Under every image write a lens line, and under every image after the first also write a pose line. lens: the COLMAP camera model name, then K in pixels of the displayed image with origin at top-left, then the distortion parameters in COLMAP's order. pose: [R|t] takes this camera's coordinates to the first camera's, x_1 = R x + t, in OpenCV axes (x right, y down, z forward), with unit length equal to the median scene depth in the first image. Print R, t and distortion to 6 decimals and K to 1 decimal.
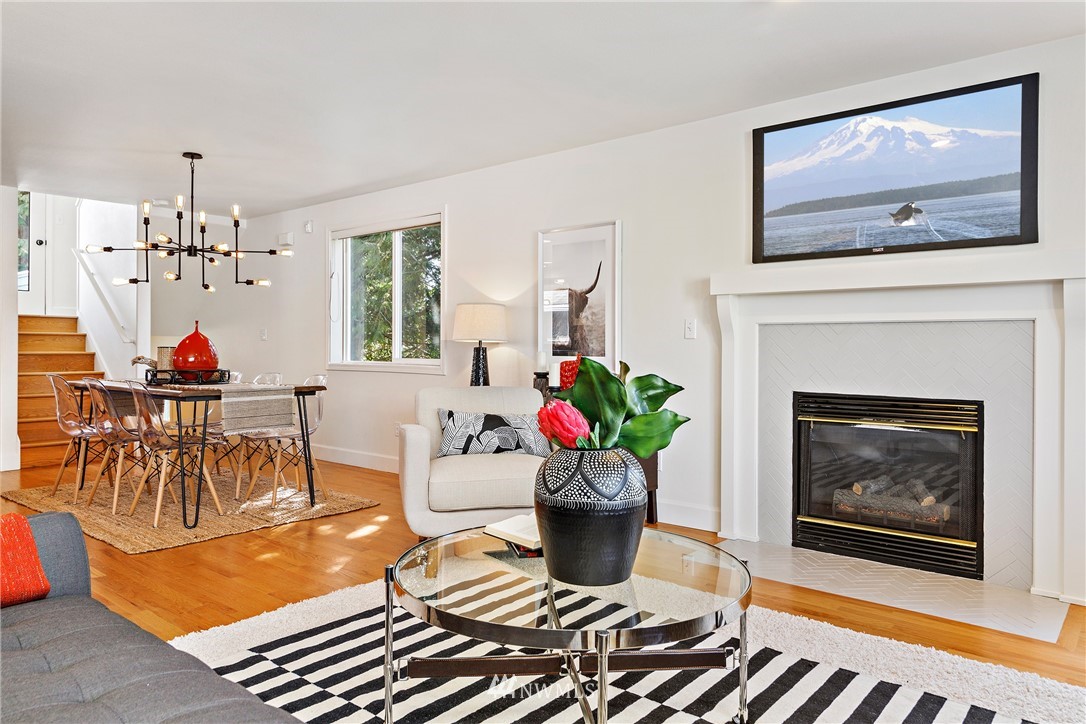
lens RADIAL K [[736.3, 0, 545.2], [0, 736.3, 351.6], [0, 0, 1]] dist [-0.005258, 0.001939]
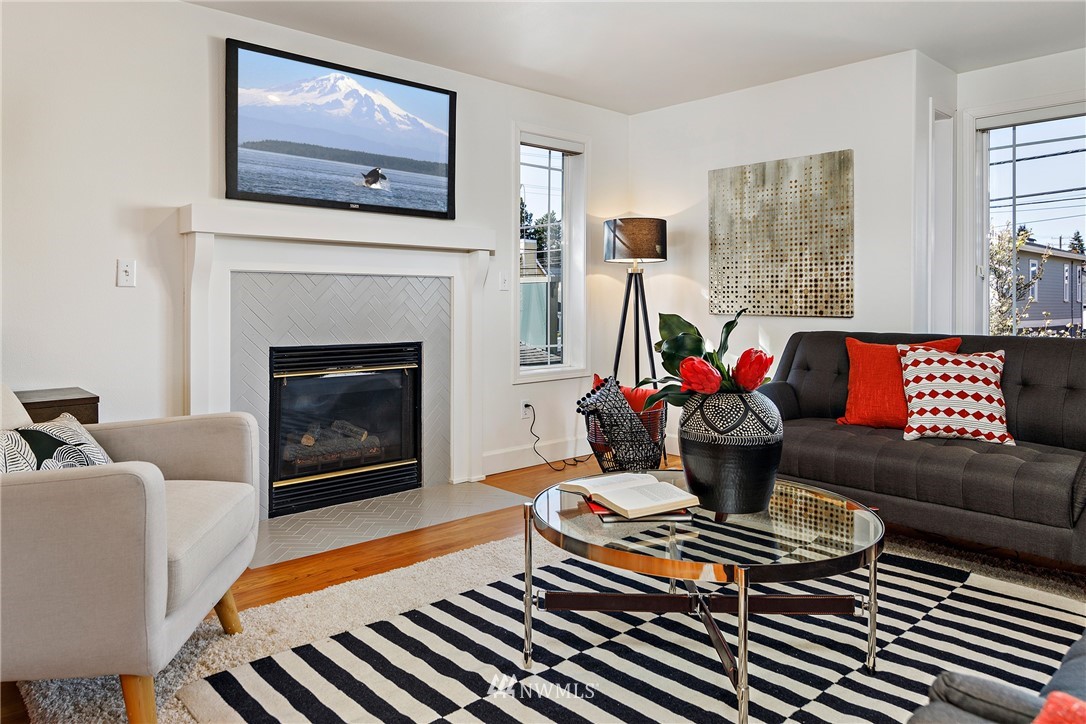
lens RADIAL K [[736.3, 0, 534.0], [0, 736.3, 297.0], [0, 0, 1]] dist [-0.005258, 0.001939]
pose [[0.134458, -0.001075, 0.990919, -0.549183], [0.001045, 0.999999, 0.000943, -0.008507], [-0.990919, 0.000908, 0.134459, 0.592325]]
